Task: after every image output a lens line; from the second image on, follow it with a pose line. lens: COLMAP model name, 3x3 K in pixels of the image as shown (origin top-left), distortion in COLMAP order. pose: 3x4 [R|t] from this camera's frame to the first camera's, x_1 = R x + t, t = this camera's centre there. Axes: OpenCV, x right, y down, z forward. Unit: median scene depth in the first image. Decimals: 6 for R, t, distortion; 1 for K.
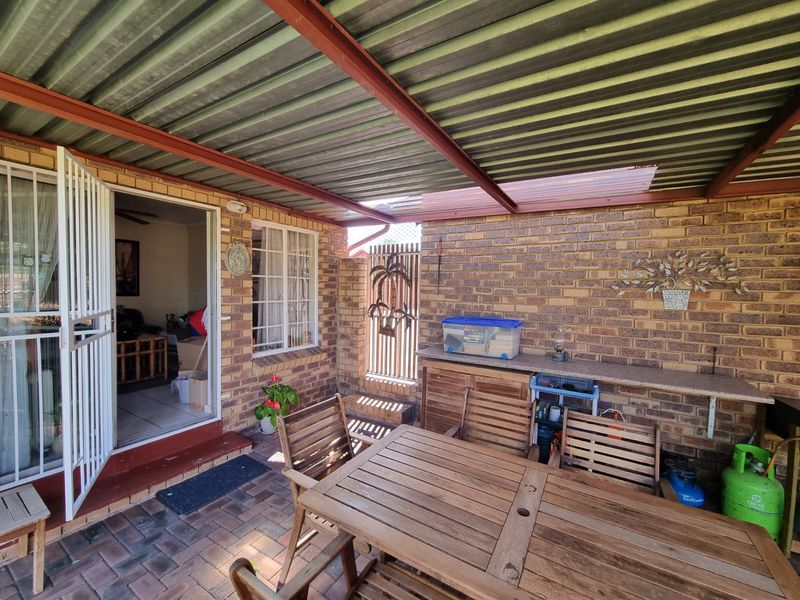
lens RADIAL K [[325.9, 0, 402.7], [0, 325.9, 302.6], [0, 0, 1]] dist [-0.003087, -0.000851]
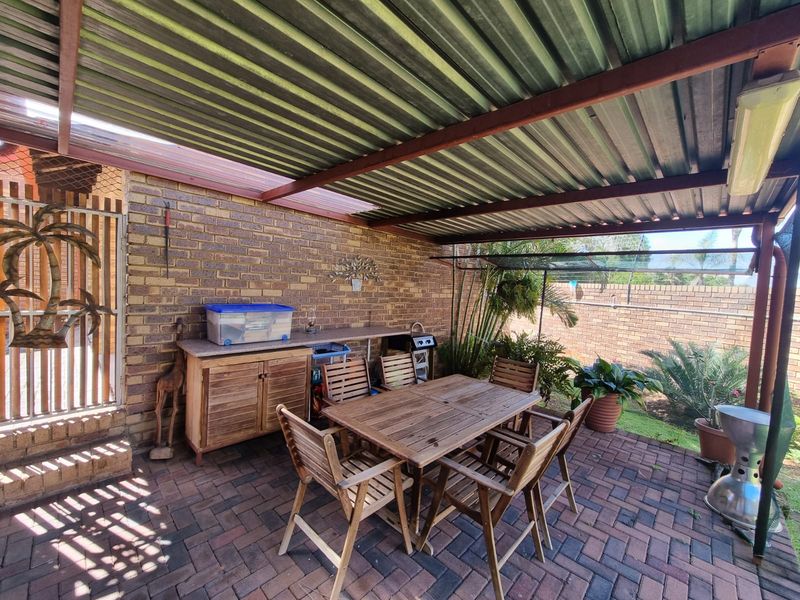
lens RADIAL K [[325.9, 0, 404.4], [0, 325.9, 303.0], [0, 0, 1]] dist [-0.003087, -0.000851]
pose [[0.207590, -0.064136, 0.976111, -0.609028], [-0.008059, 0.997702, 0.067269, -0.025599], [-0.978183, -0.021830, 0.206596, 0.345755]]
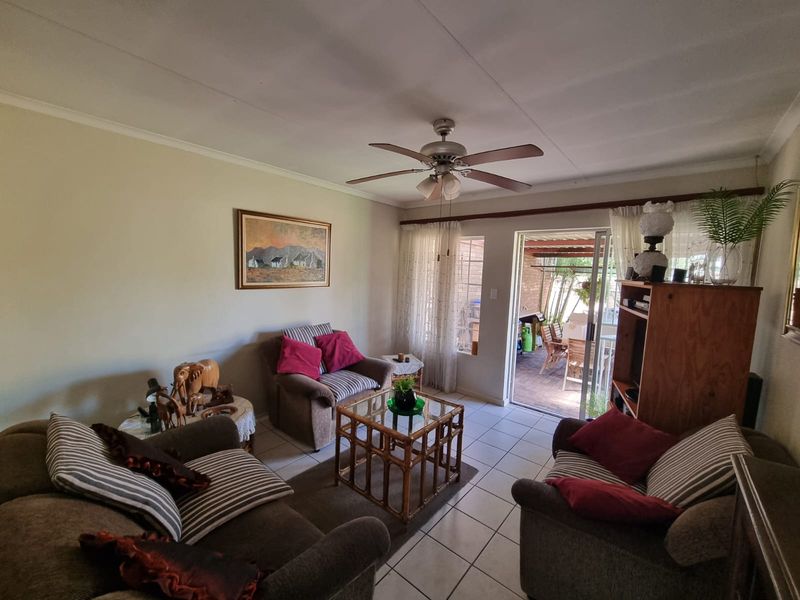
lens RADIAL K [[325.9, 0, 395.5], [0, 325.9, 302.4], [0, 0, 1]] dist [-0.003087, -0.000851]
pose [[0.173074, -0.117294, 0.977900, -1.783302], [0.010943, 0.993051, 0.117174, -0.179176], [-0.984848, -0.009578, 0.173155, 1.212109]]
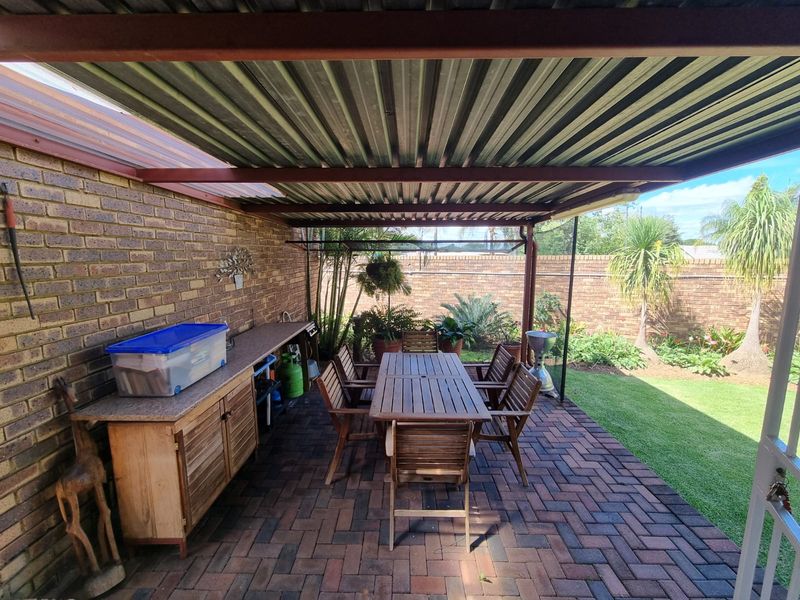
lens RADIAL K [[325.9, 0, 403.3], [0, 325.9, 303.1], [0, 0, 1]] dist [-0.003087, -0.000851]
pose [[-0.507447, -0.144980, 0.849399, -0.604556], [0.026124, 0.982702, 0.183340, -0.130376], [-0.861287, 0.115225, -0.494882, 0.905797]]
